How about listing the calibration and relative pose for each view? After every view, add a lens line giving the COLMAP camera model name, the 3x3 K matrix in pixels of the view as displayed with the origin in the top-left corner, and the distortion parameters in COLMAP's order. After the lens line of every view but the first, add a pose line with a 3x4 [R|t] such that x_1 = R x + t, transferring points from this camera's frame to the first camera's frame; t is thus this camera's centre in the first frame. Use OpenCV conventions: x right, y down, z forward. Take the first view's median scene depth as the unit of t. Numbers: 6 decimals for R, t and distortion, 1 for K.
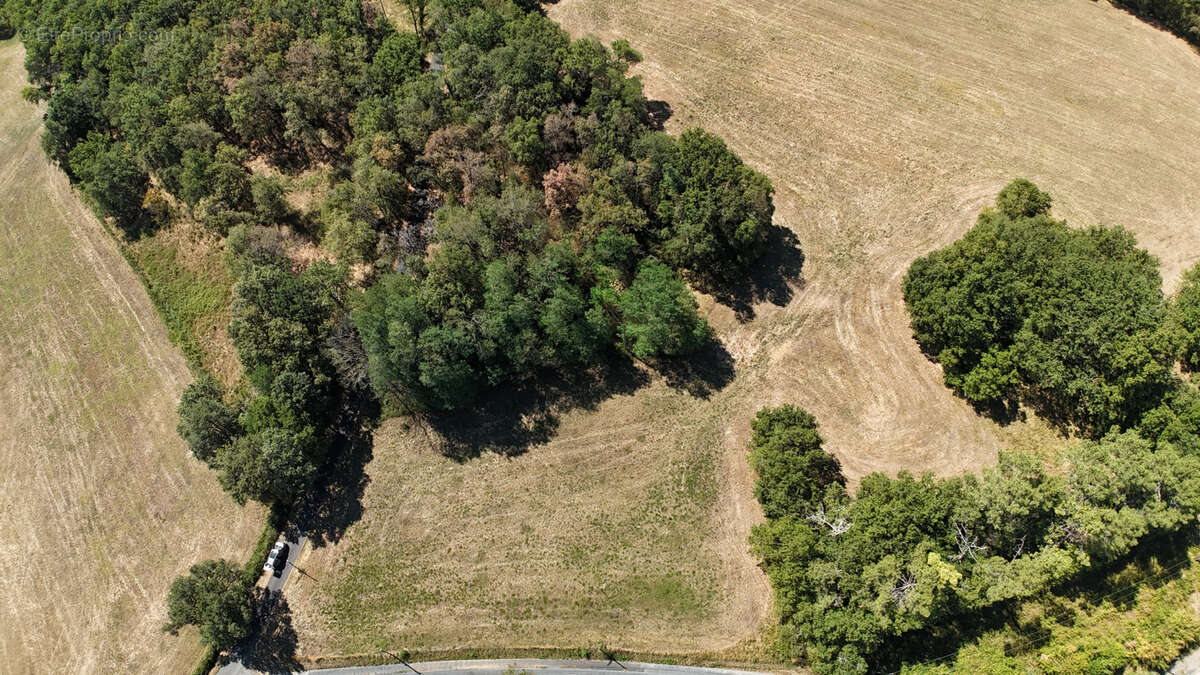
lens RADIAL K [[737.1, 0, 600.0], [0, 737.1, 337.5], [0, 0, 1]] dist [-0.183878, 0.020872]
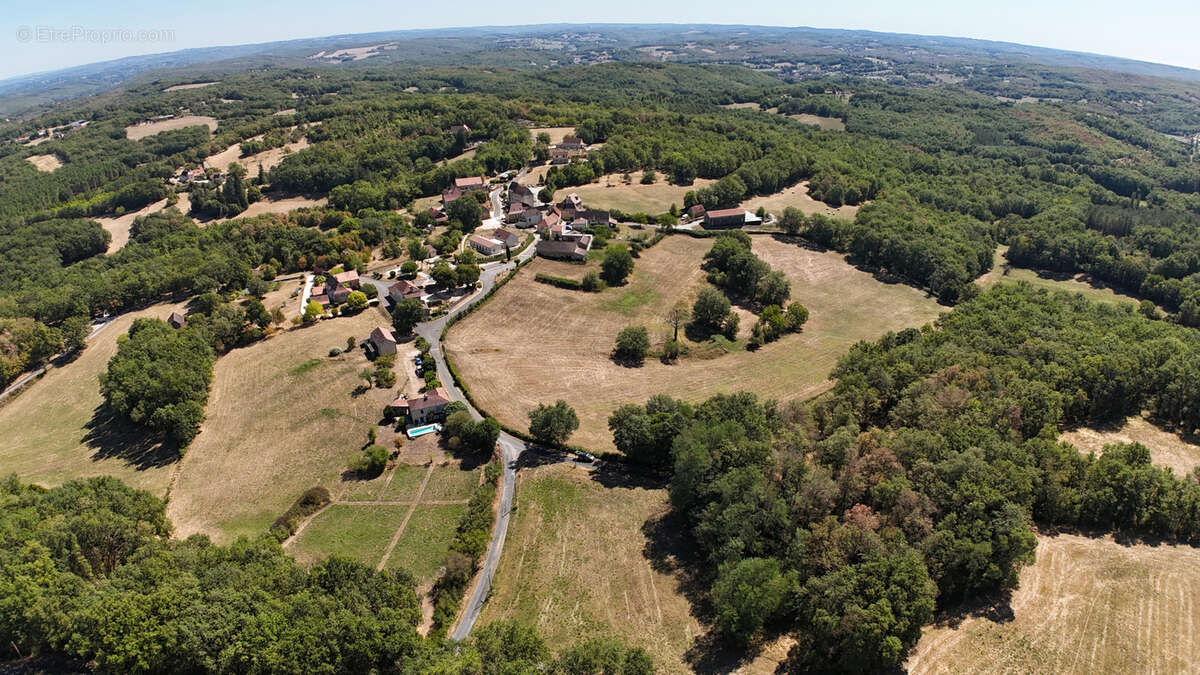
lens RADIAL K [[737.1, 0, 600.0], [0, 737.1, 337.5], [0, 0, 1]] dist [-0.183878, 0.020872]
pose [[-0.104627, 0.418059, -0.902375, 0.917437], [-0.871512, 0.398555, 0.285694, -0.302702], [0.479083, 0.816322, 0.322643, 0.222882]]
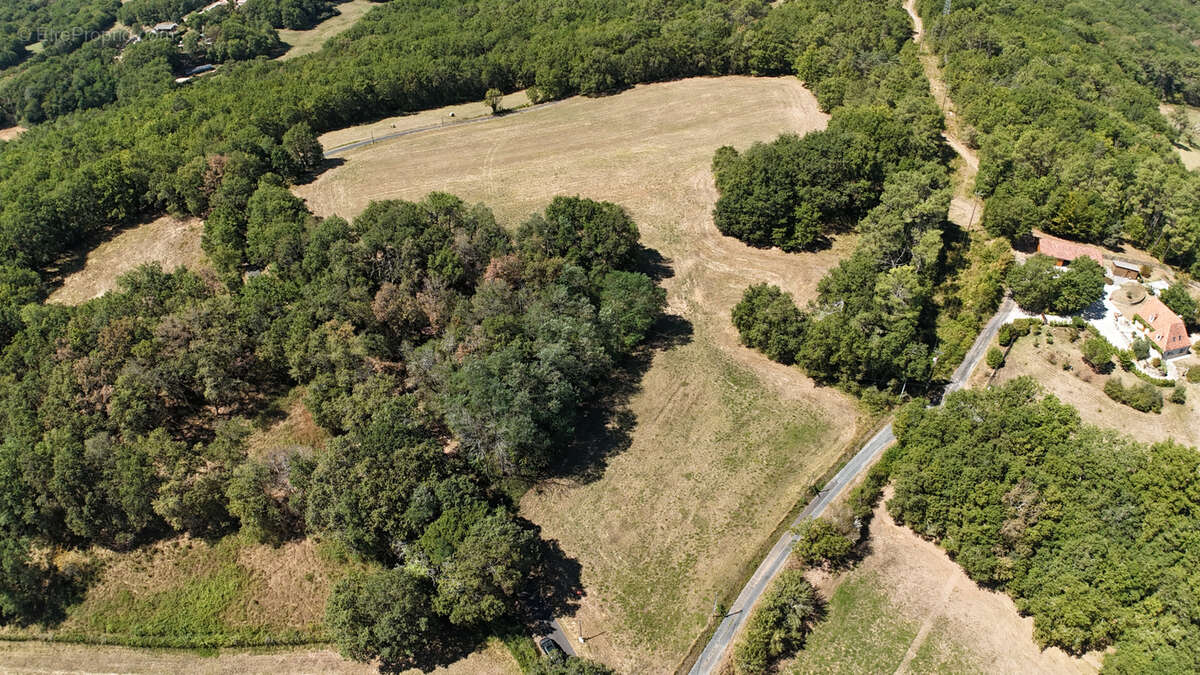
lens RADIAL K [[737.1, 0, 600.0], [0, 737.1, 337.5], [0, 0, 1]] dist [-0.183878, 0.020872]
pose [[0.659451, -0.435891, 0.612474, -0.775116], [0.657345, 0.729637, -0.188489, 0.221993], [-0.364723, 0.526906, 0.767690, 0.048817]]
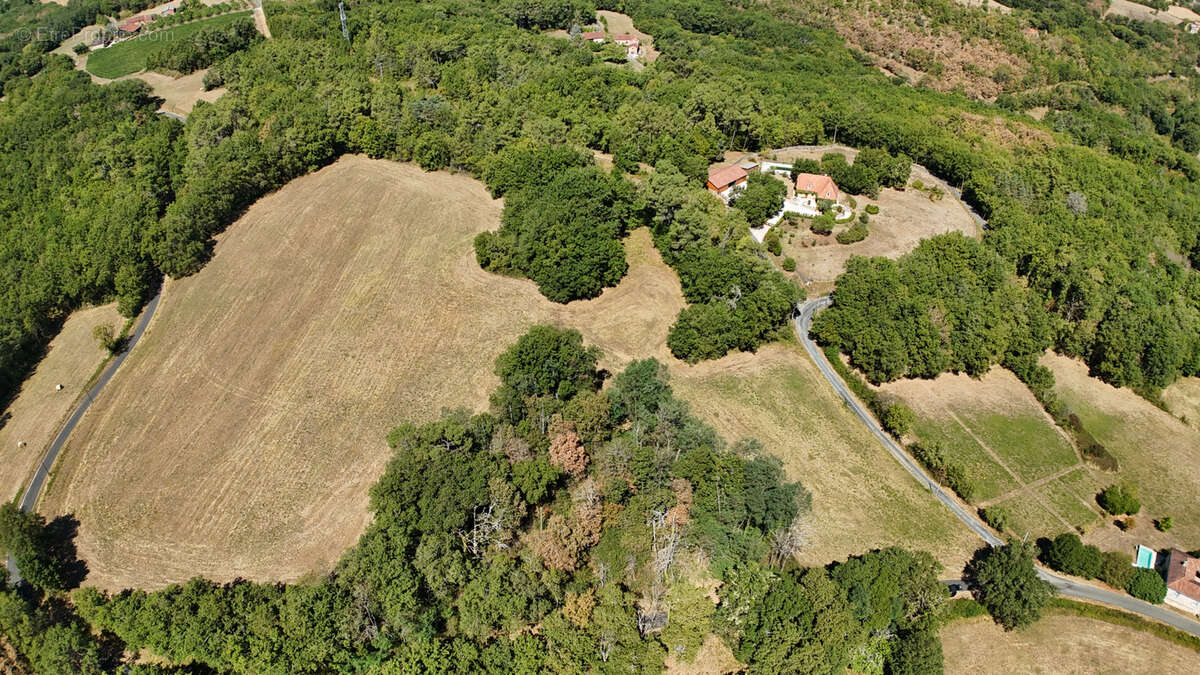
lens RADIAL K [[743.9, 0, 600.0], [0, 743.9, 337.5], [0, 0, 1]] dist [-0.184137, 0.019102]
pose [[-0.358577, -0.533949, 0.765716, -0.884762], [0.829034, 0.194898, 0.524135, -0.835365], [-0.429098, 0.822747, 0.372776, 0.440396]]
